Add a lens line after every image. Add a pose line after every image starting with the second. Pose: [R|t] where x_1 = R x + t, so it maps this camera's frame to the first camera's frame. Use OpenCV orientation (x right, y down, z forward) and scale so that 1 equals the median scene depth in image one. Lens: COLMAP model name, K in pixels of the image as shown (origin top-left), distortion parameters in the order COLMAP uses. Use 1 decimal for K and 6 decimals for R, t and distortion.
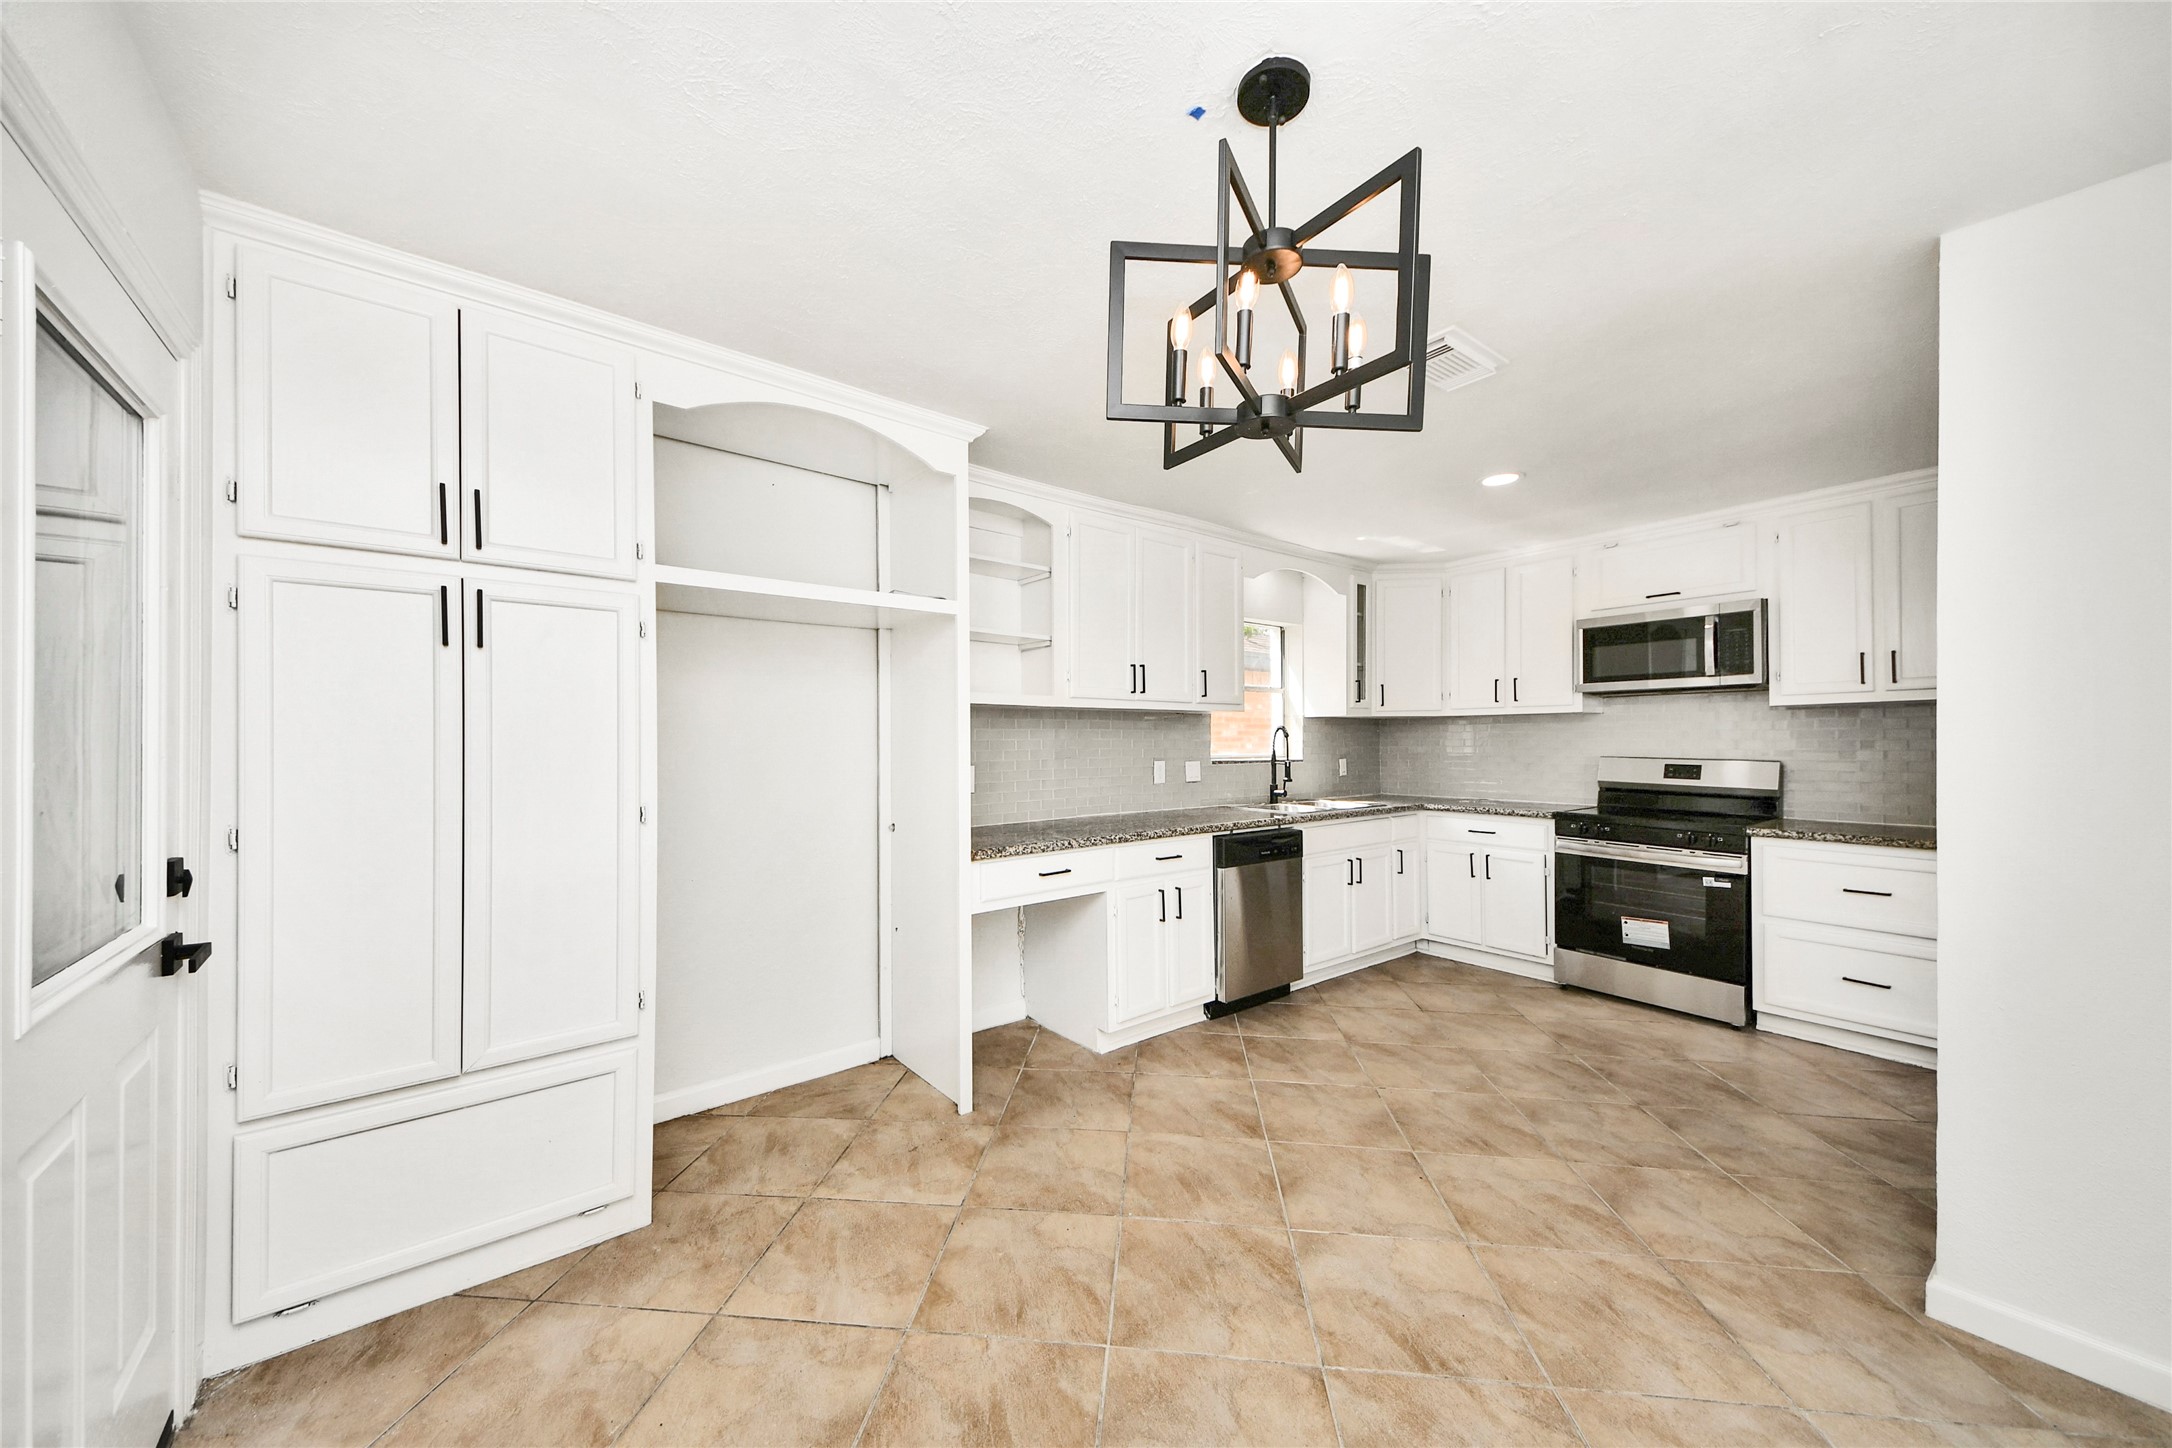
lens RADIAL K [[779.9, 0, 1087.3], [0, 779.9, 729.6], [0, 0, 1]] dist [0.066048, -0.029424]
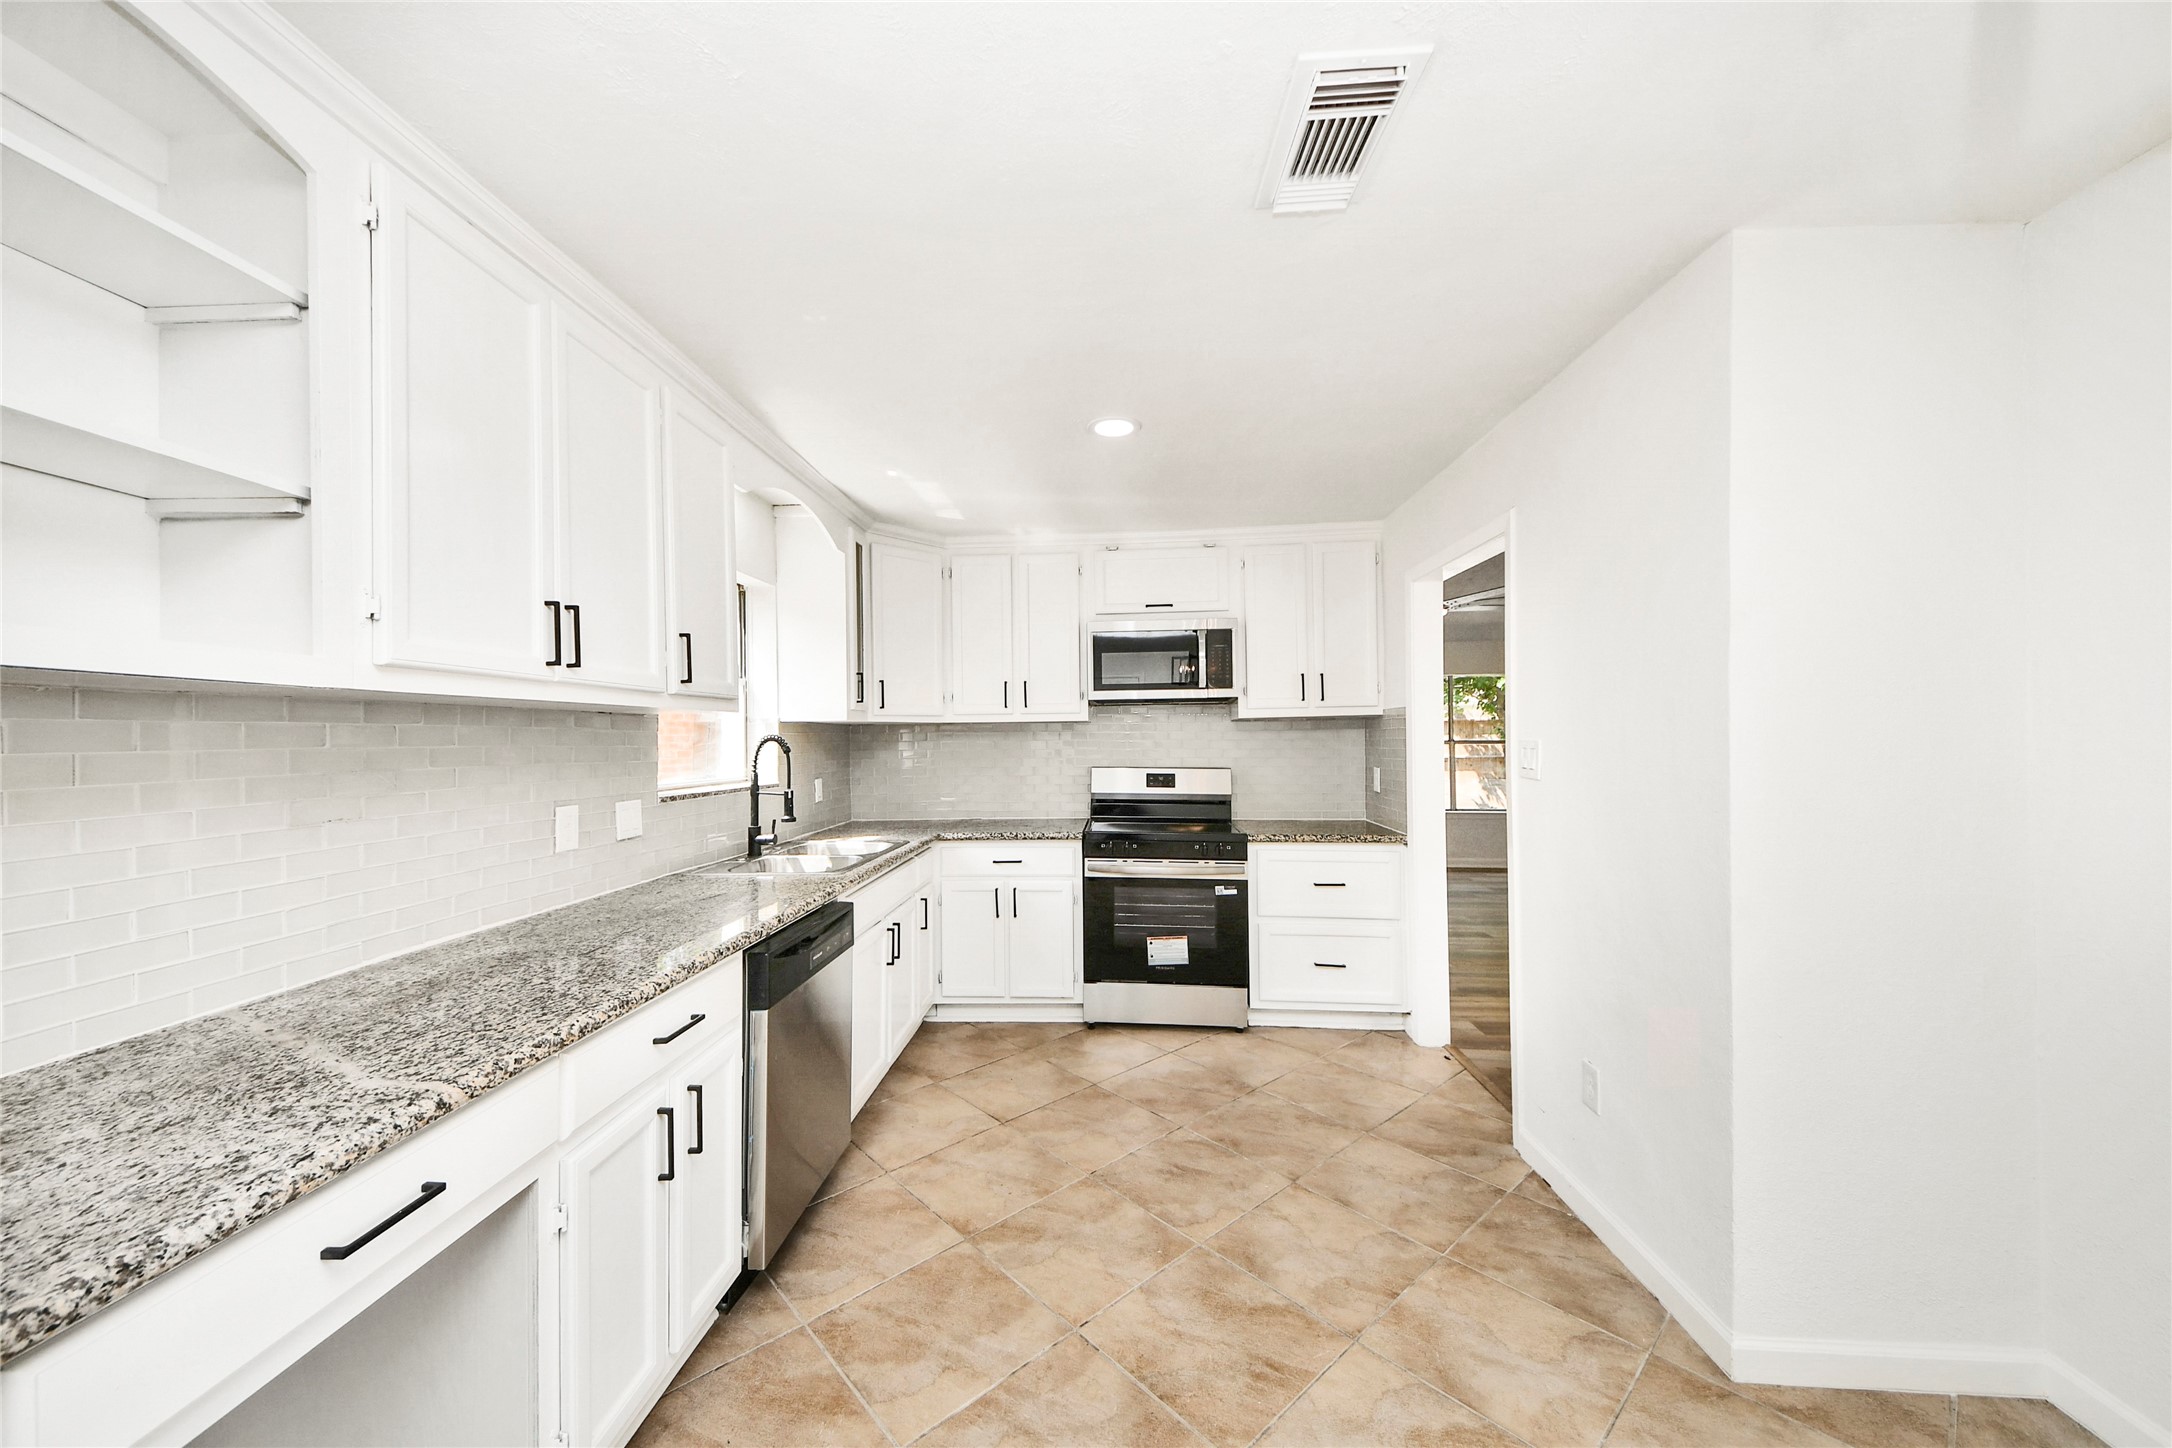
lens RADIAL K [[779.9, 0, 1087.3], [0, 779.9, 729.6], [0, 0, 1]] dist [0.066048, -0.029424]
pose [[0.669022, 0.004987, 0.743226, -0.070908], [-0.002142, 0.999986, -0.004781, -0.008262], [-0.743240, 0.001606, 0.669023, 0.430764]]
